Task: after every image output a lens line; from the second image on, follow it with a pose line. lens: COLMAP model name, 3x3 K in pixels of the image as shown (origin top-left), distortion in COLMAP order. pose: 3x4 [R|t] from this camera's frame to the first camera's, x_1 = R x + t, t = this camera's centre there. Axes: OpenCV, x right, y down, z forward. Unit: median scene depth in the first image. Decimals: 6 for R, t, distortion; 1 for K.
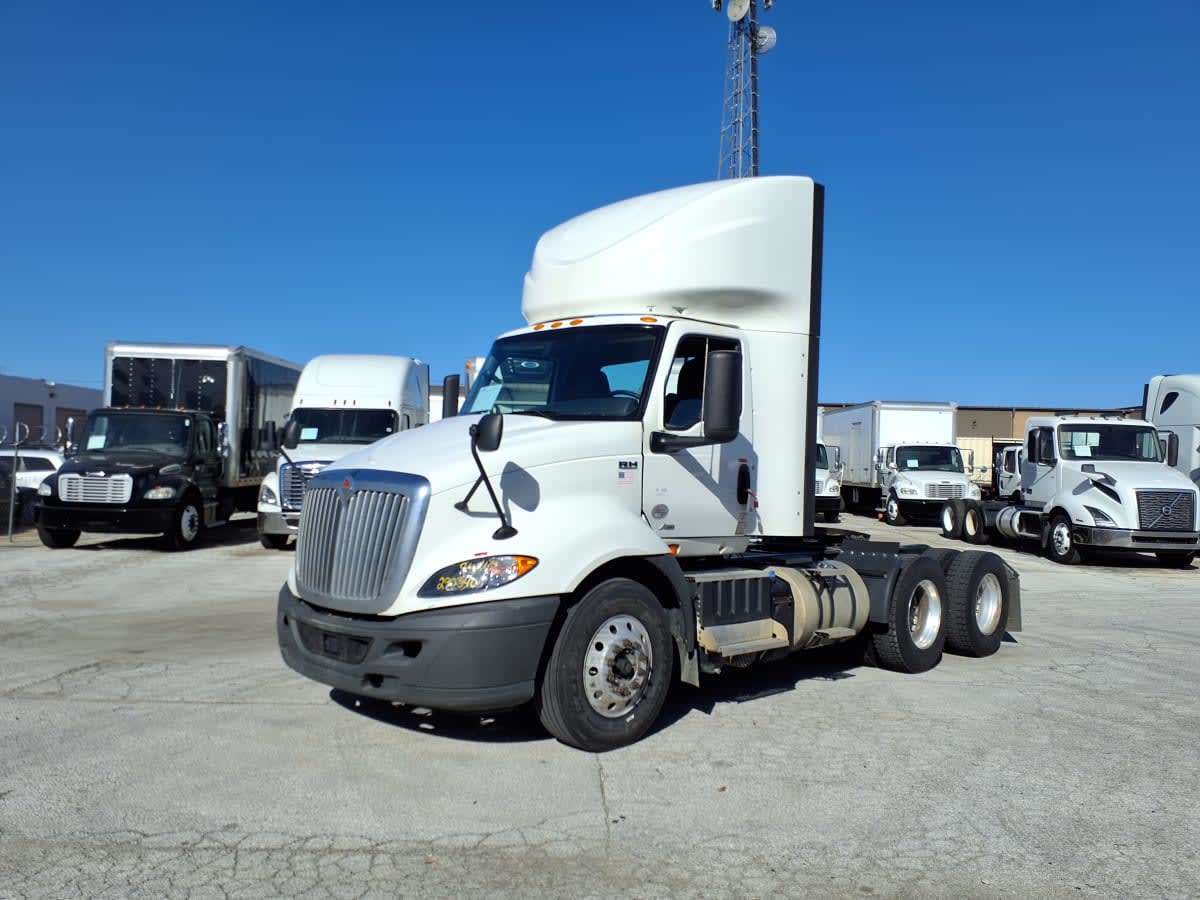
lens RADIAL K [[978.5, 0, 598.4], [0, 978.5, 475.0], [0, 0, 1]] dist [-0.000111, 0.003915]
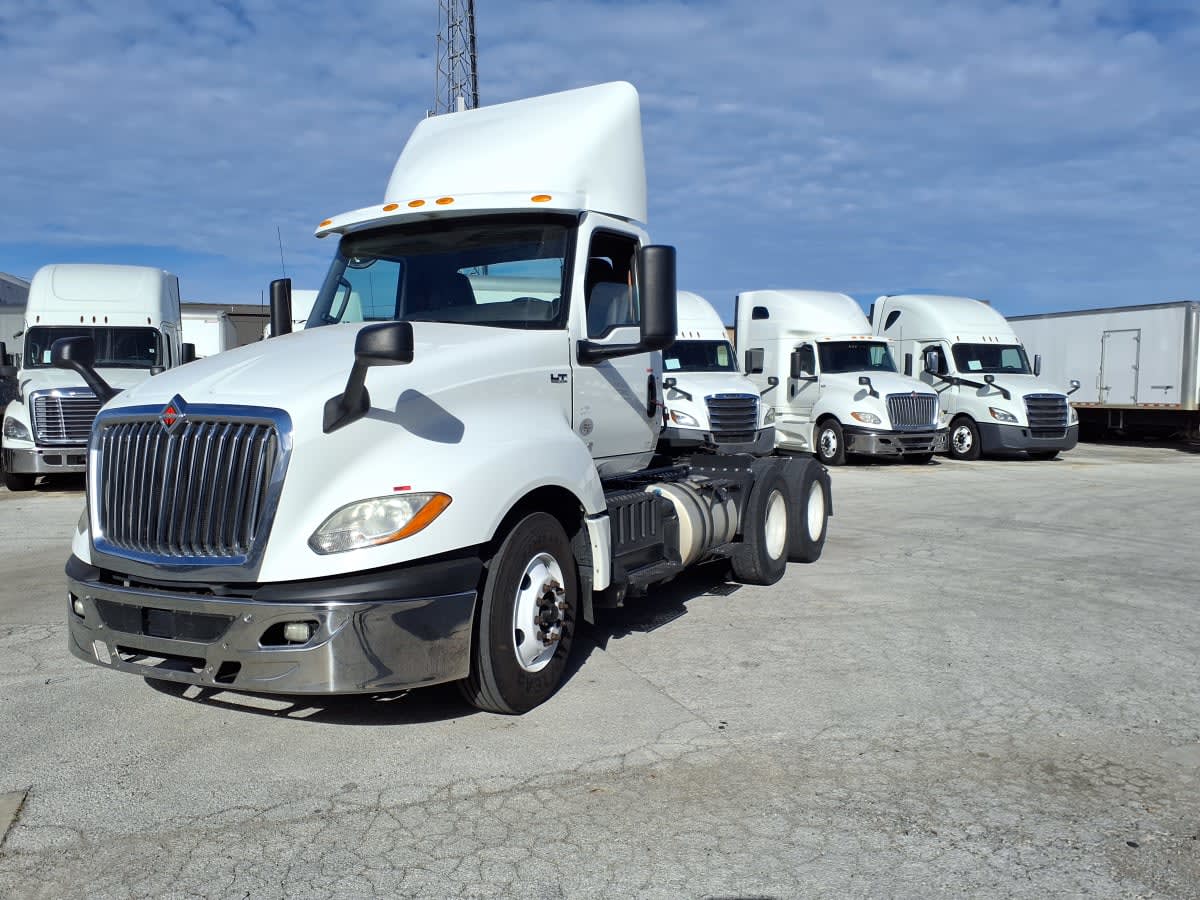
lens RADIAL K [[978.5, 0, 598.4], [0, 978.5, 475.0], [0, 0, 1]] dist [-0.000111, 0.003915]
pose [[0.951179, -0.048477, 0.304810, -0.227692], [0.024503, 0.996332, 0.081995, 0.006726], [-0.307666, -0.070523, 0.948877, 0.061743]]
